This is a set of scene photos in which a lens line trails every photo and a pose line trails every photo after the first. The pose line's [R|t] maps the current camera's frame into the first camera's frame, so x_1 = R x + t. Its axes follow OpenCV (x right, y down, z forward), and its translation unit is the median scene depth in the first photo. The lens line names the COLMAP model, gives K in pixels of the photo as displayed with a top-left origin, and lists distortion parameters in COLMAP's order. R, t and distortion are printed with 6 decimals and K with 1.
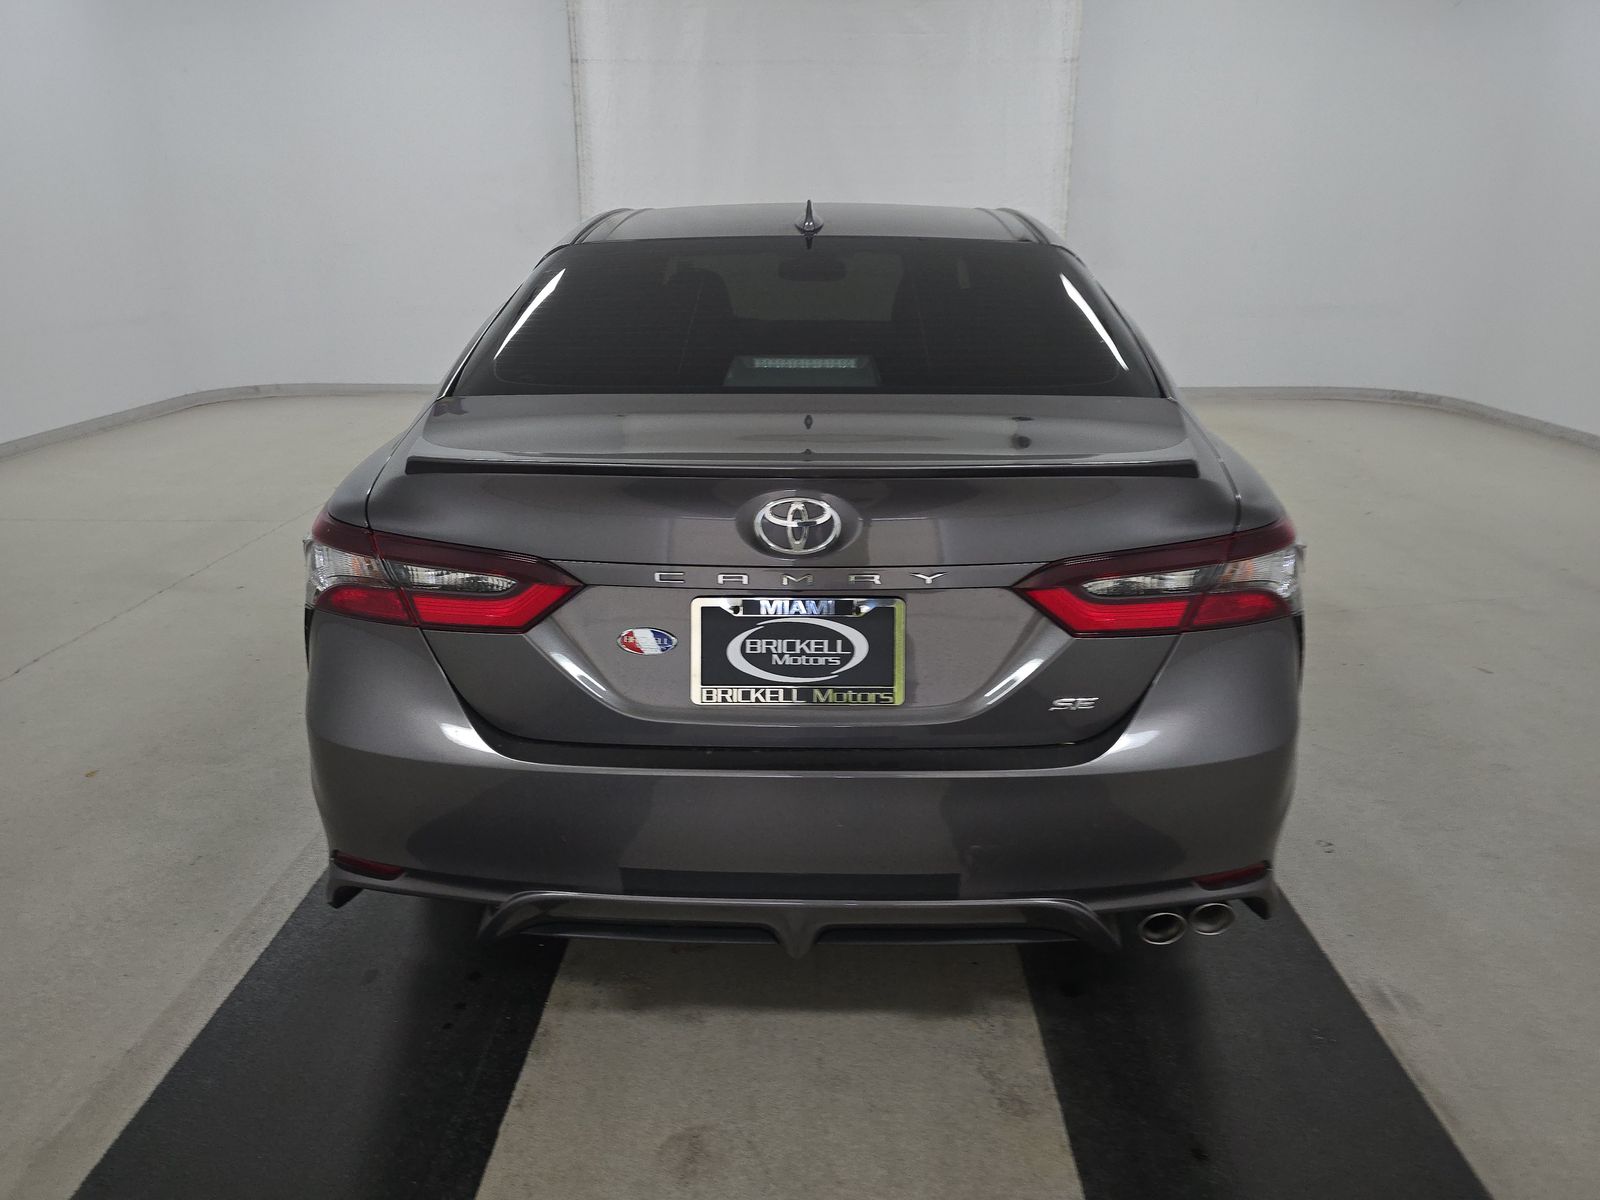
lens RADIAL K [[1085.3, 0, 800.0], [0, 1085.3, 600.0], [0, 0, 1]] dist [0.043646, -0.033956]
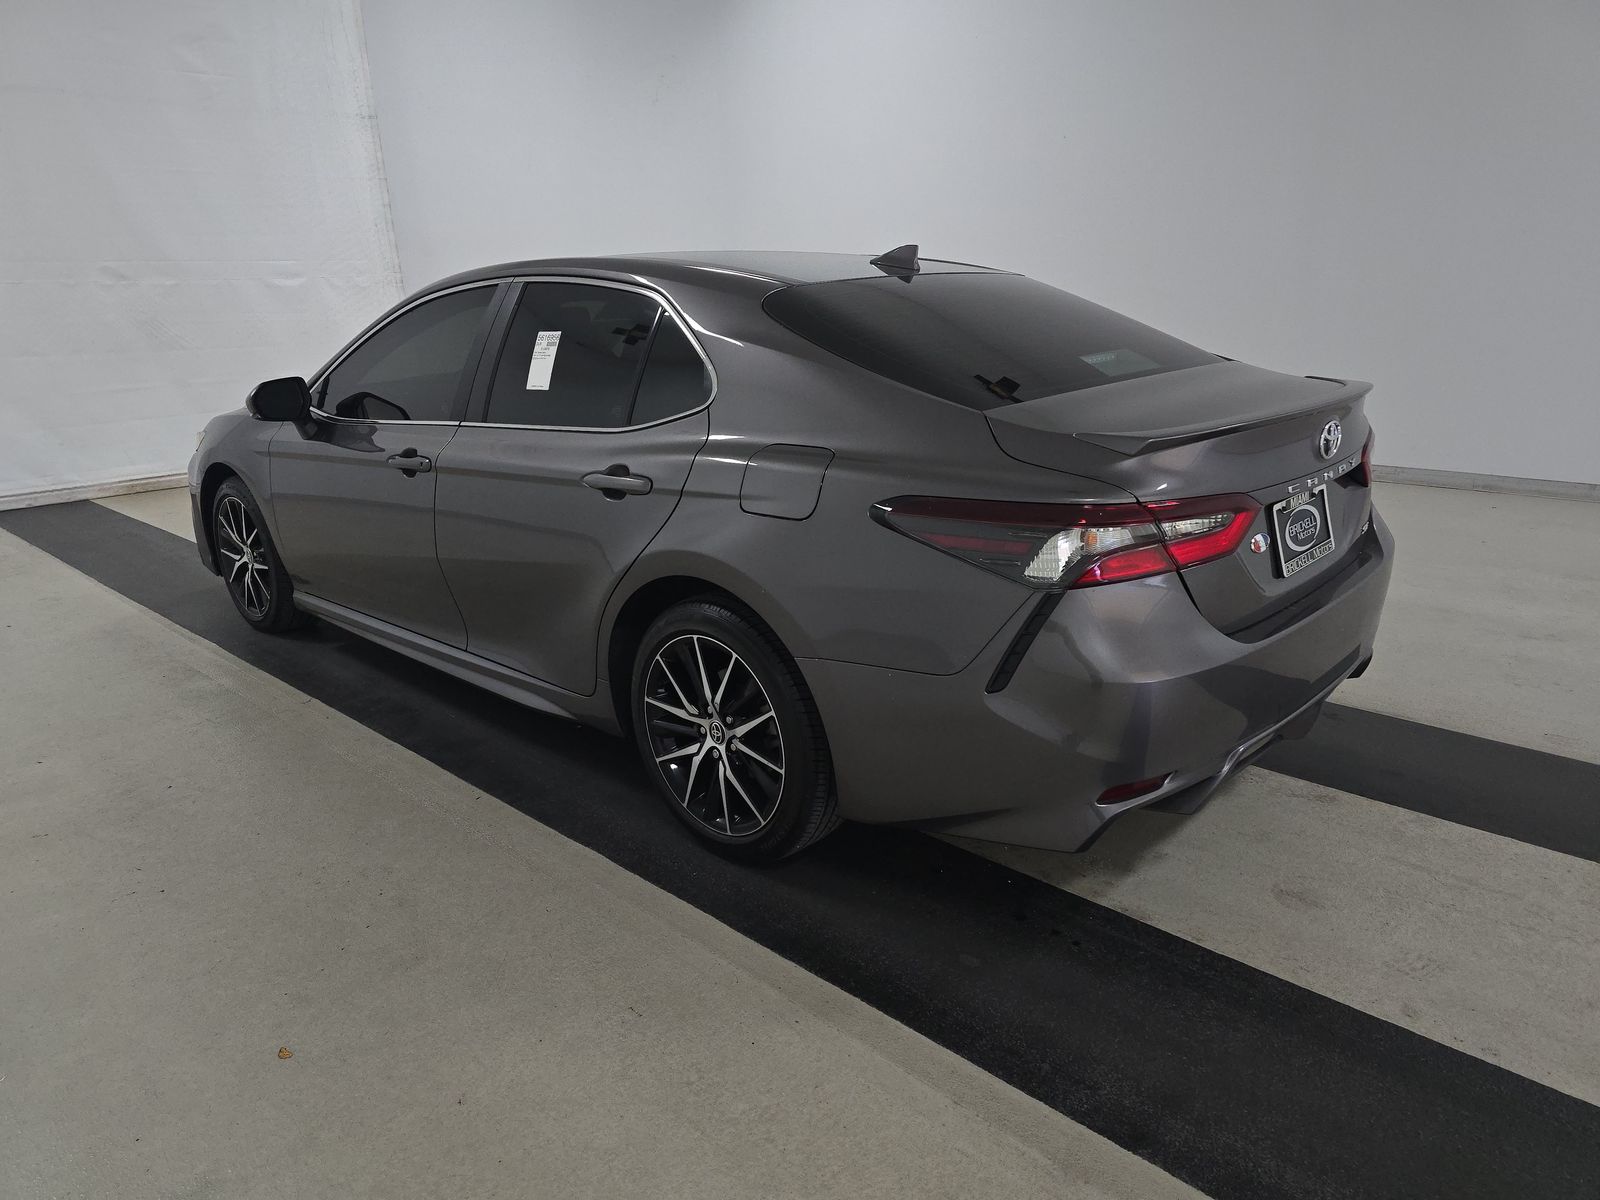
lens RADIAL K [[1085.3, 0, 800.0], [0, 1085.3, 600.0], [0, 0, 1]] dist [0.043646, -0.033956]
pose [[0.665456, -0.234569, 0.708623, -0.311094], [0.267829, 0.961159, 0.066650, -0.028852], [-0.696732, 0.145437, 0.702433, 0.084170]]
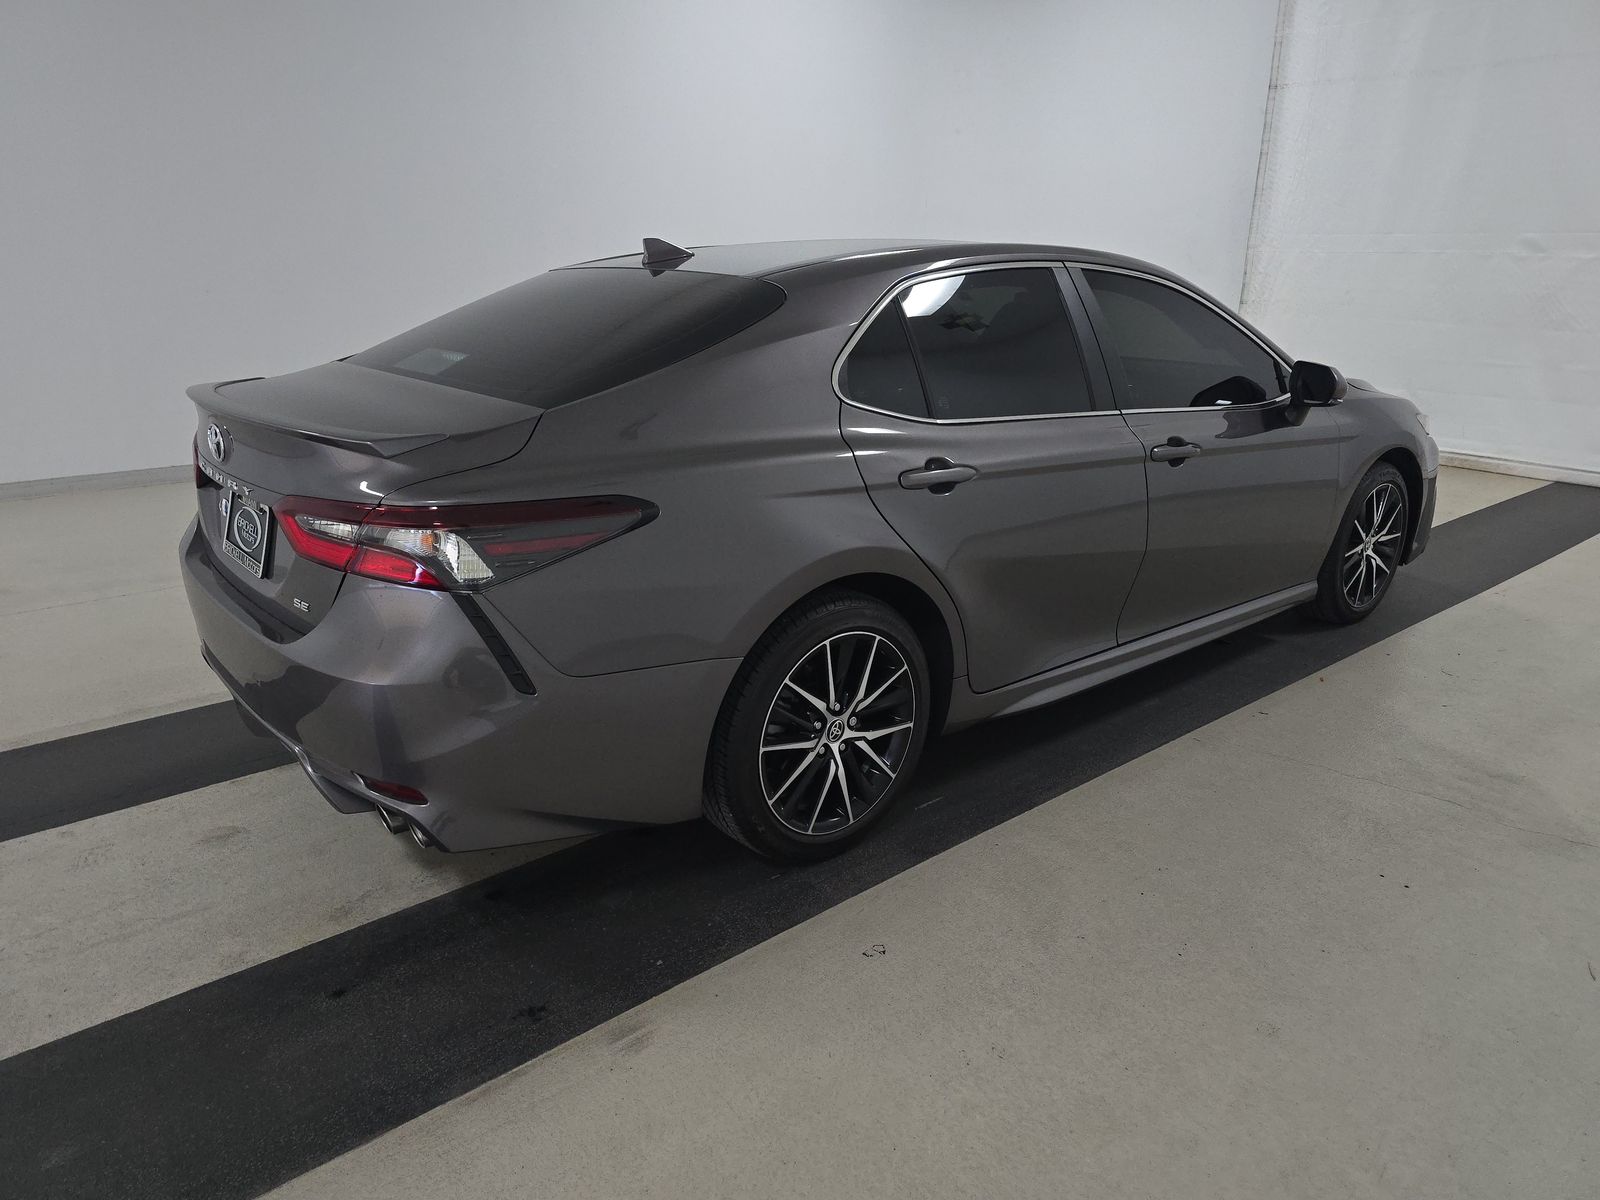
lens RADIAL K [[1085.3, 0, 800.0], [0, 1085.3, 600.0], [0, 0, 1]] dist [0.043646, -0.033956]
pose [[0.653684, 0.232300, -0.720232, 0.325100], [-0.250400, 0.964507, 0.083823, -0.036033], [0.714141, 0.125552, 0.688650, 0.098200]]
